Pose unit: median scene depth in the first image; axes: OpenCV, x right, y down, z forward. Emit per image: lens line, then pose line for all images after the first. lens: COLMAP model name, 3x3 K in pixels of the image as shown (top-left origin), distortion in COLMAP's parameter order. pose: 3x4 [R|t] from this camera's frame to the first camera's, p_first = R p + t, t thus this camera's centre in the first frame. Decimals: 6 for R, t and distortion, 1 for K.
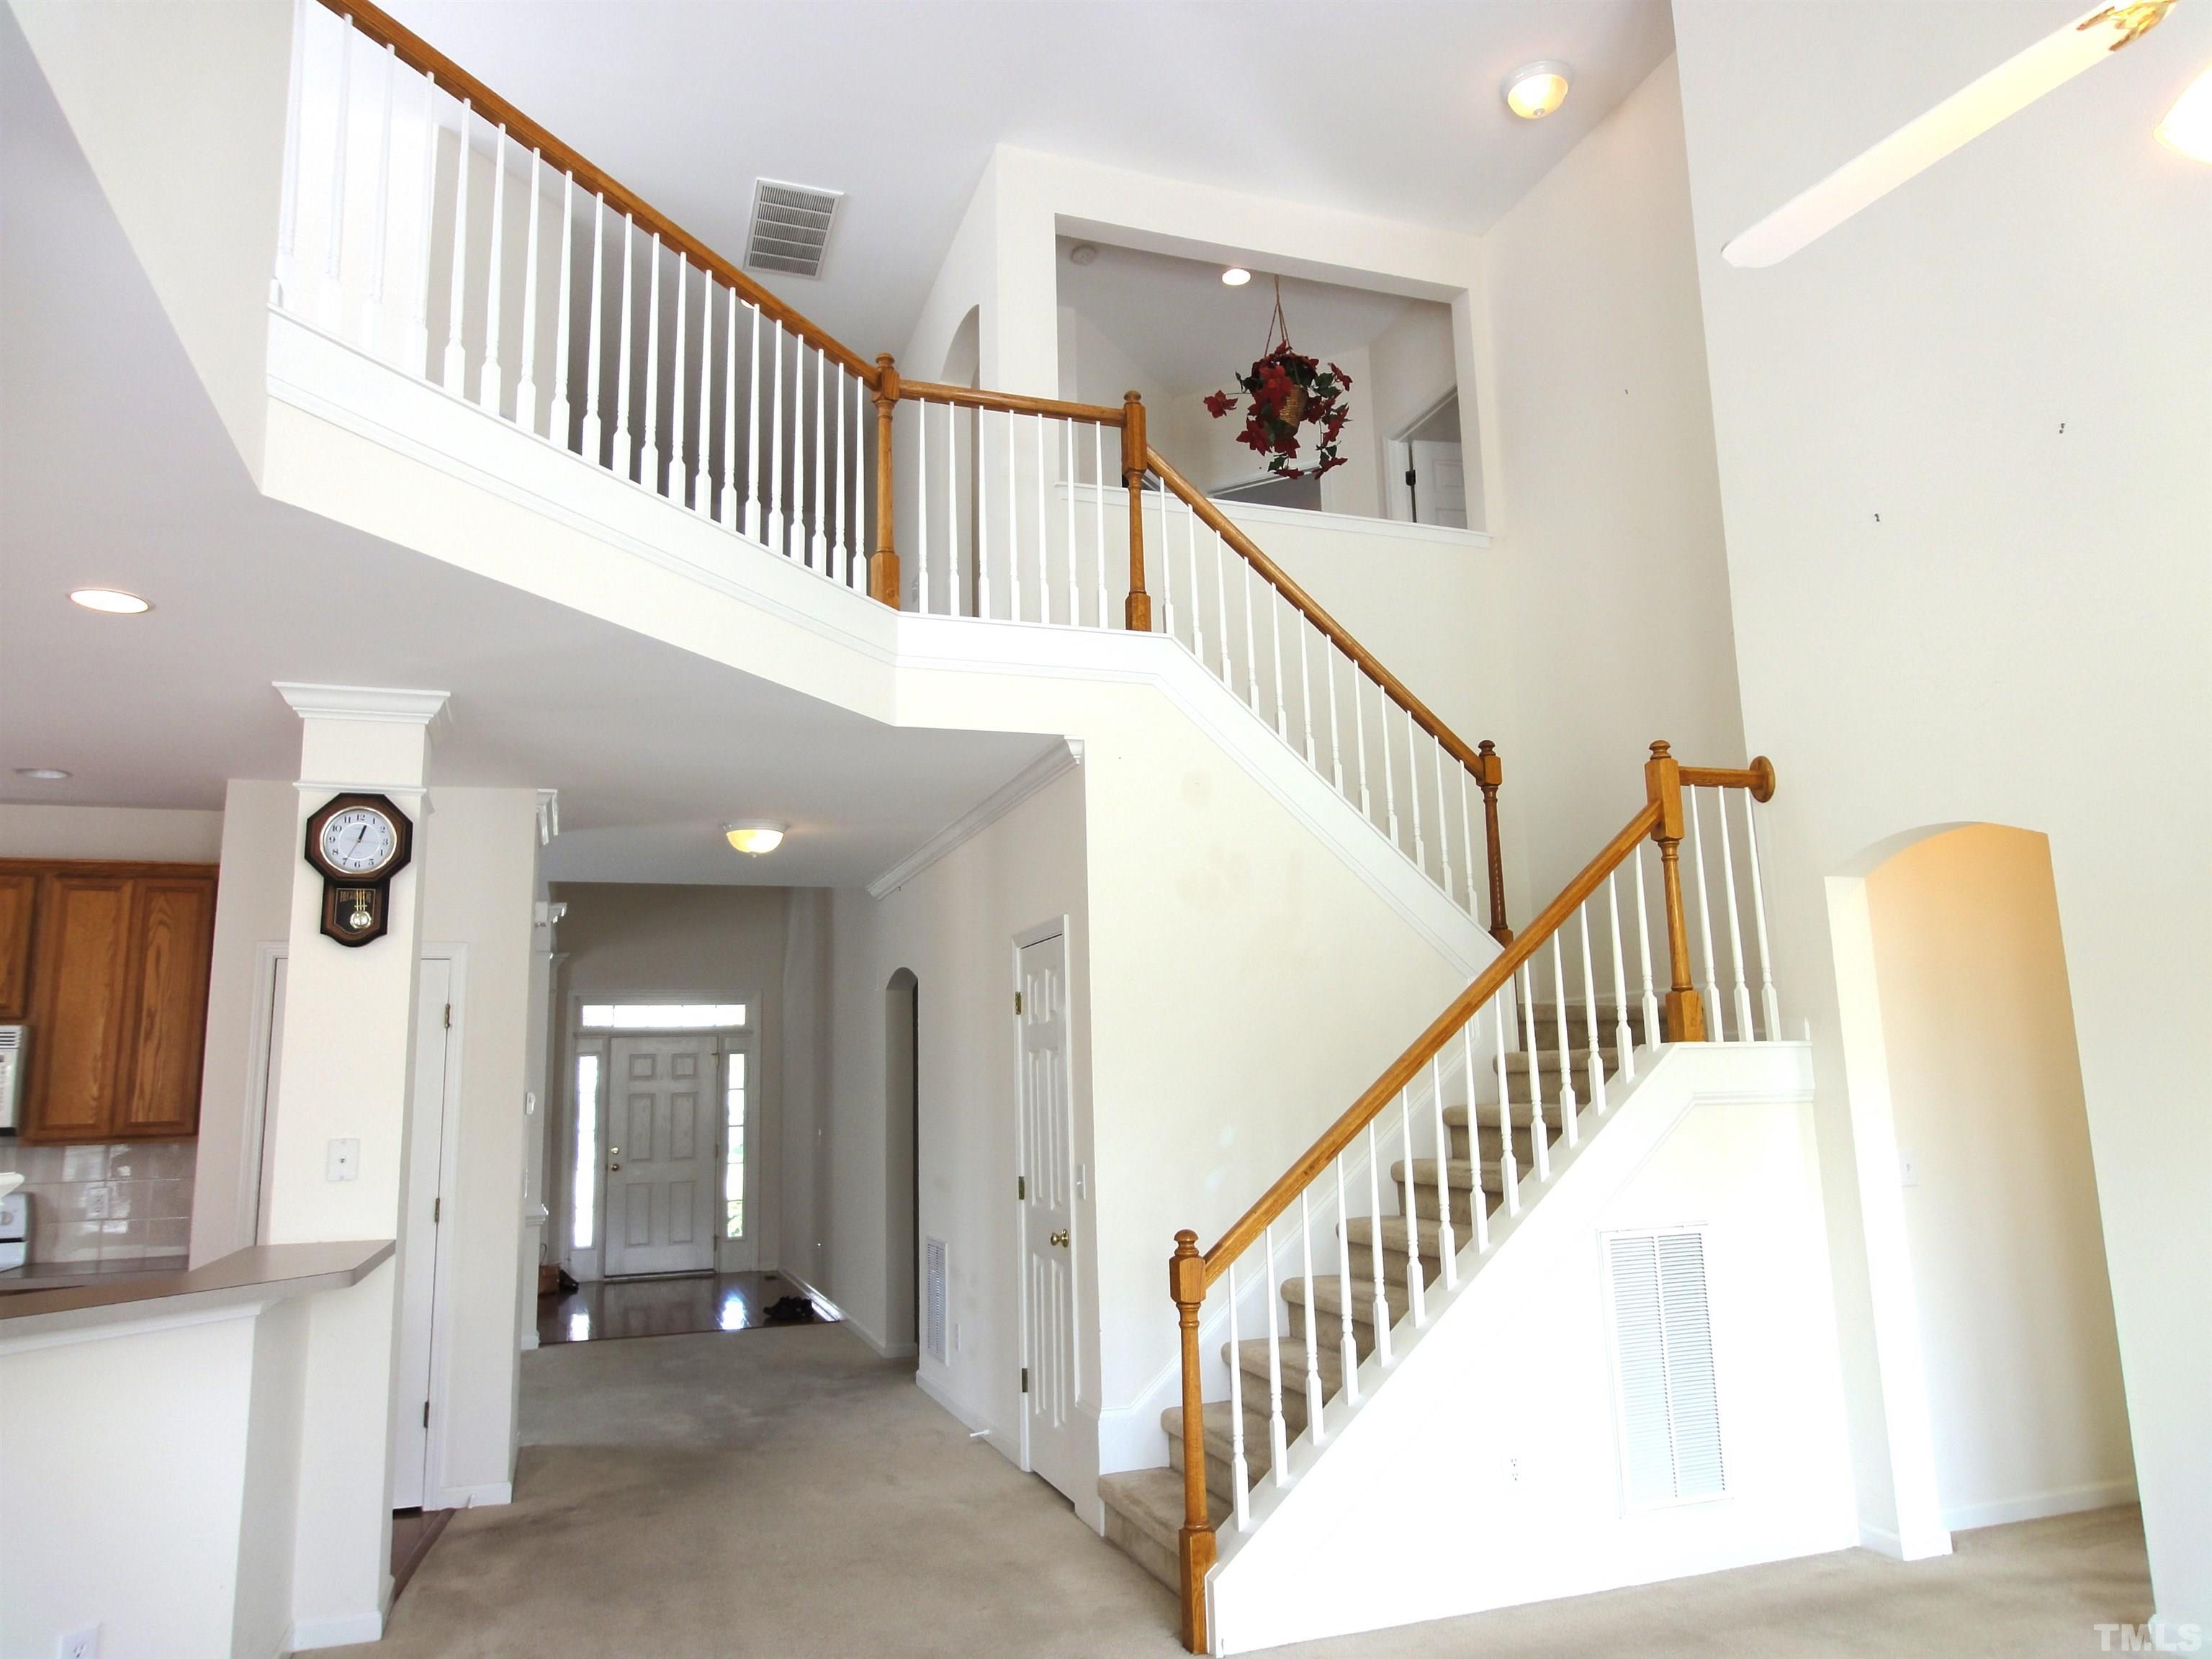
lens RADIAL K [[1476.8, 0, 1101.6], [0, 1476.8, 822.3], [0, 0, 1]] dist [-0.004471, 0.002253]
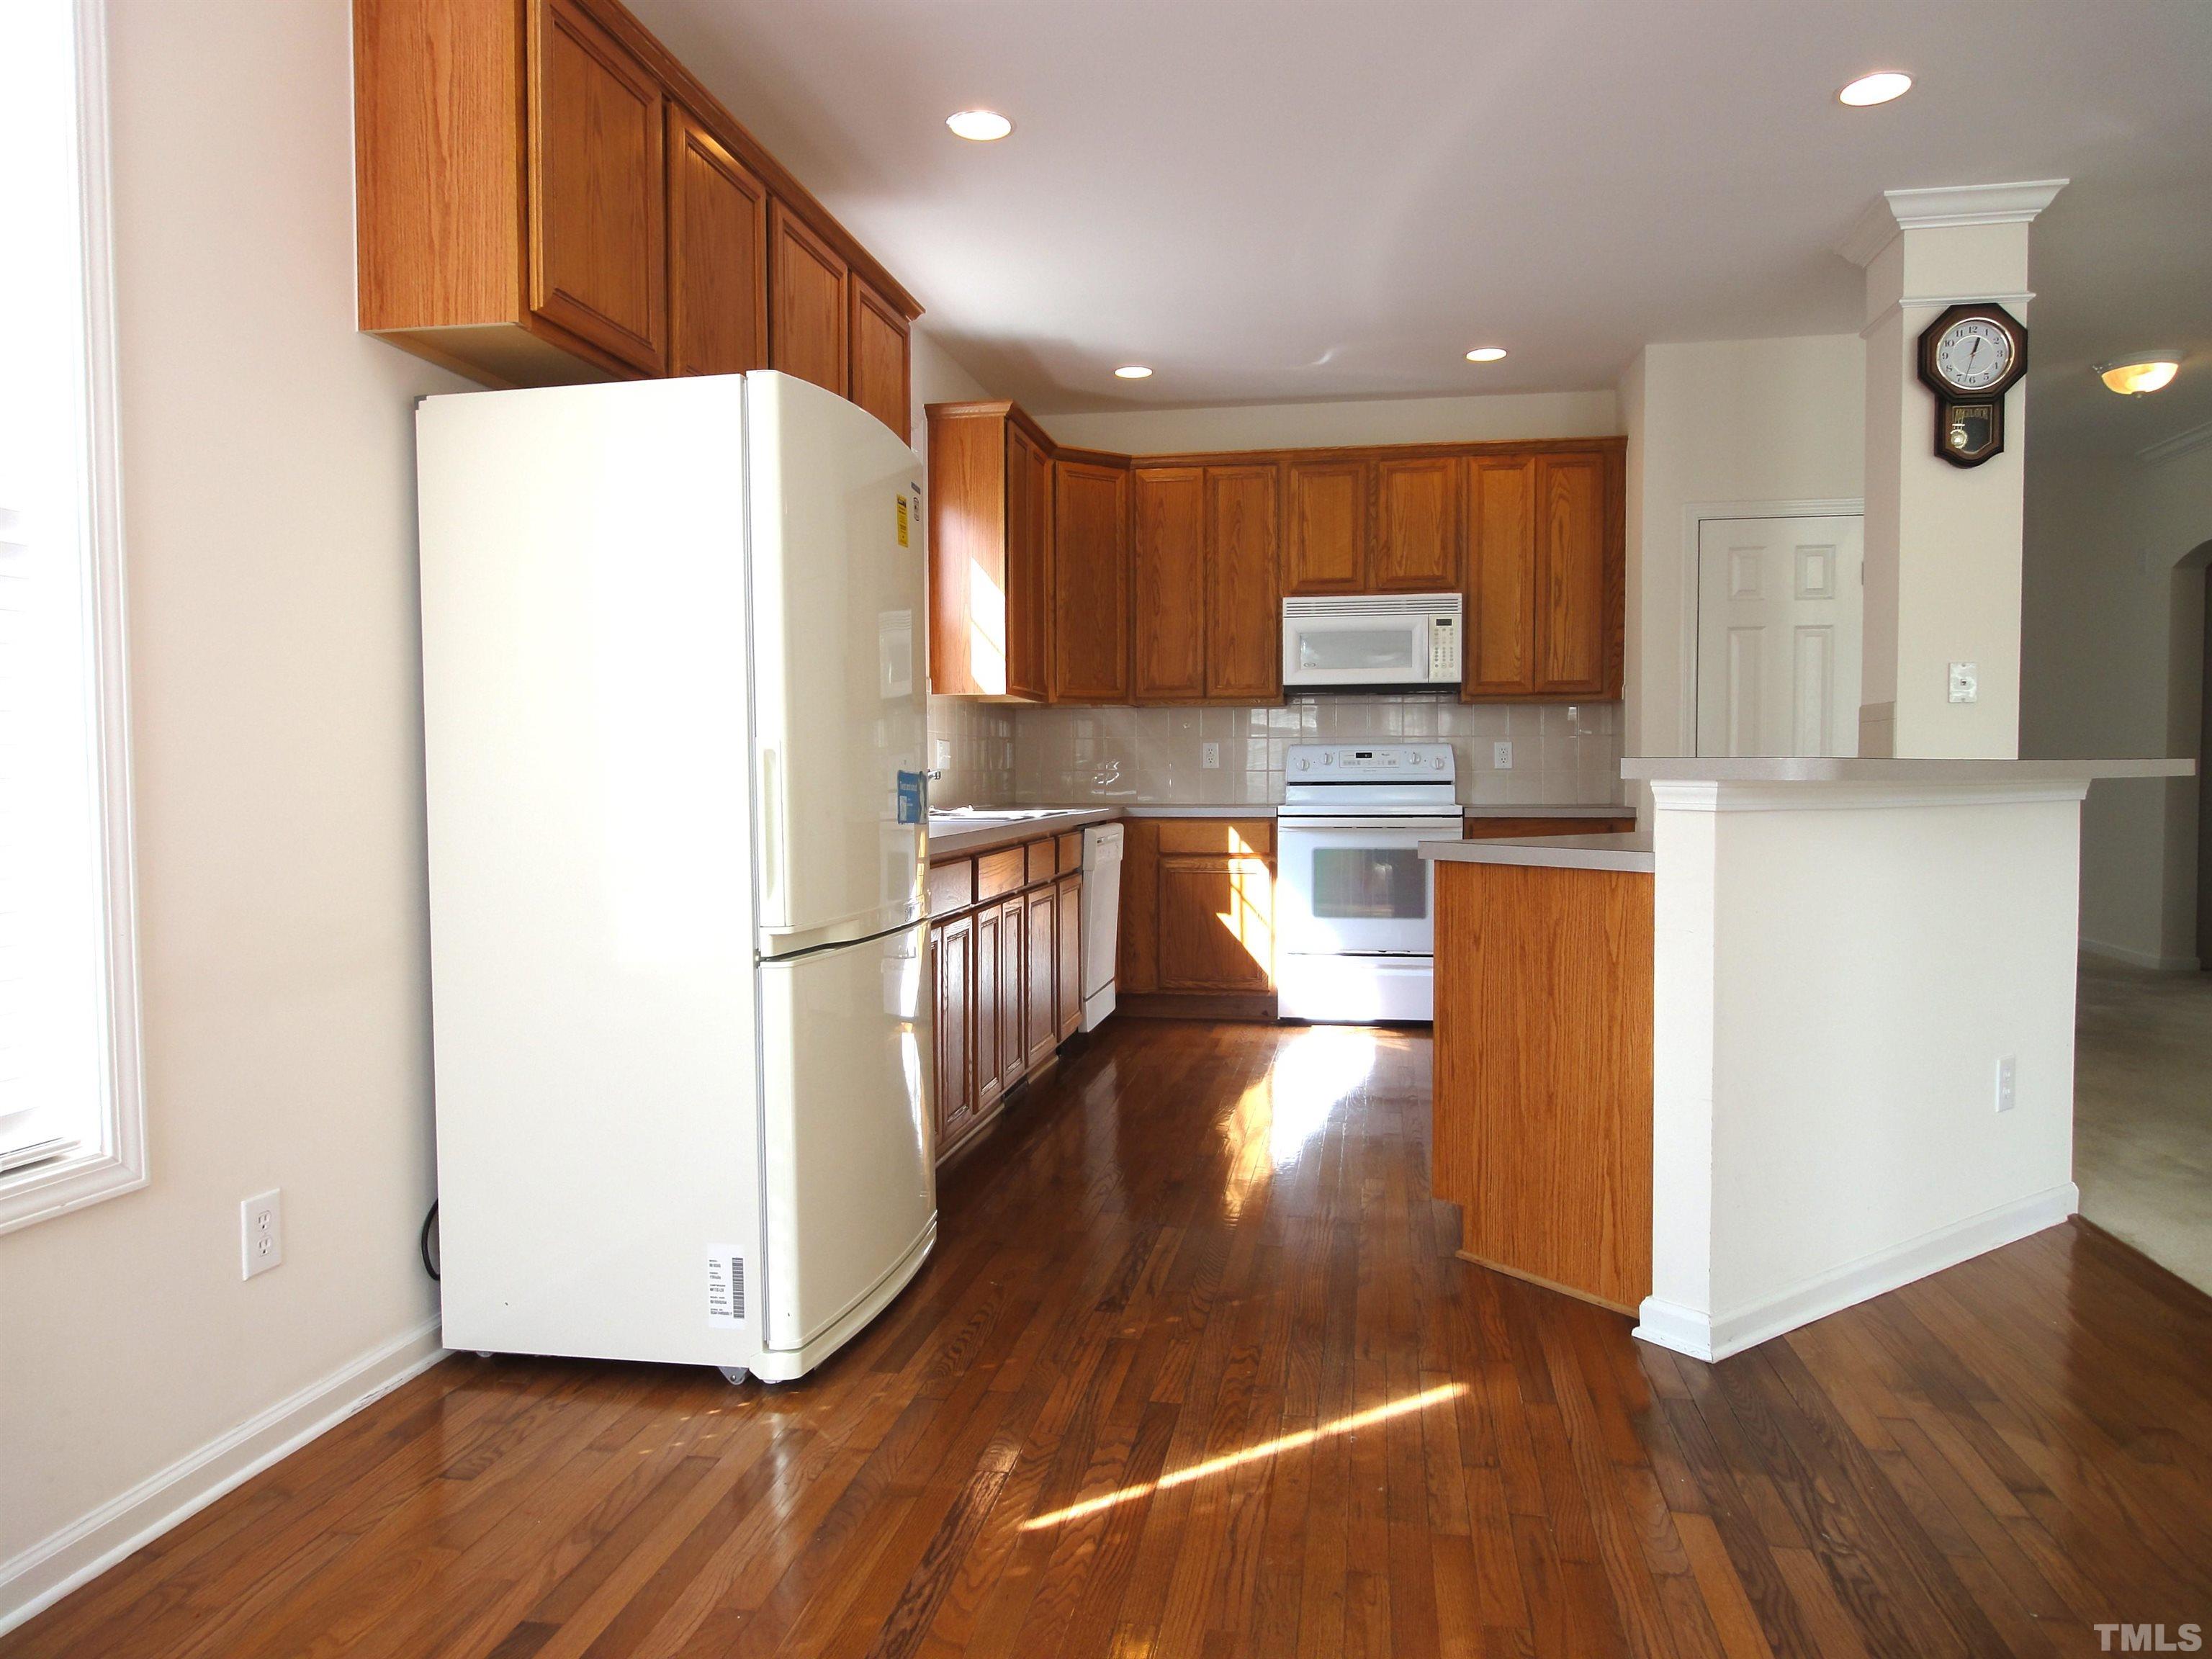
lens RADIAL K [[1476.8, 0, 1101.6], [0, 1476.8, 822.3], [0, 0, 1]] dist [-0.004471, 0.002253]
pose [[0.869401, 0.041369, -0.492372, -0.405015], [0.070440, 0.975934, 0.206377, 0.056492], [0.489060, -0.214107, 0.845564, -0.117599]]
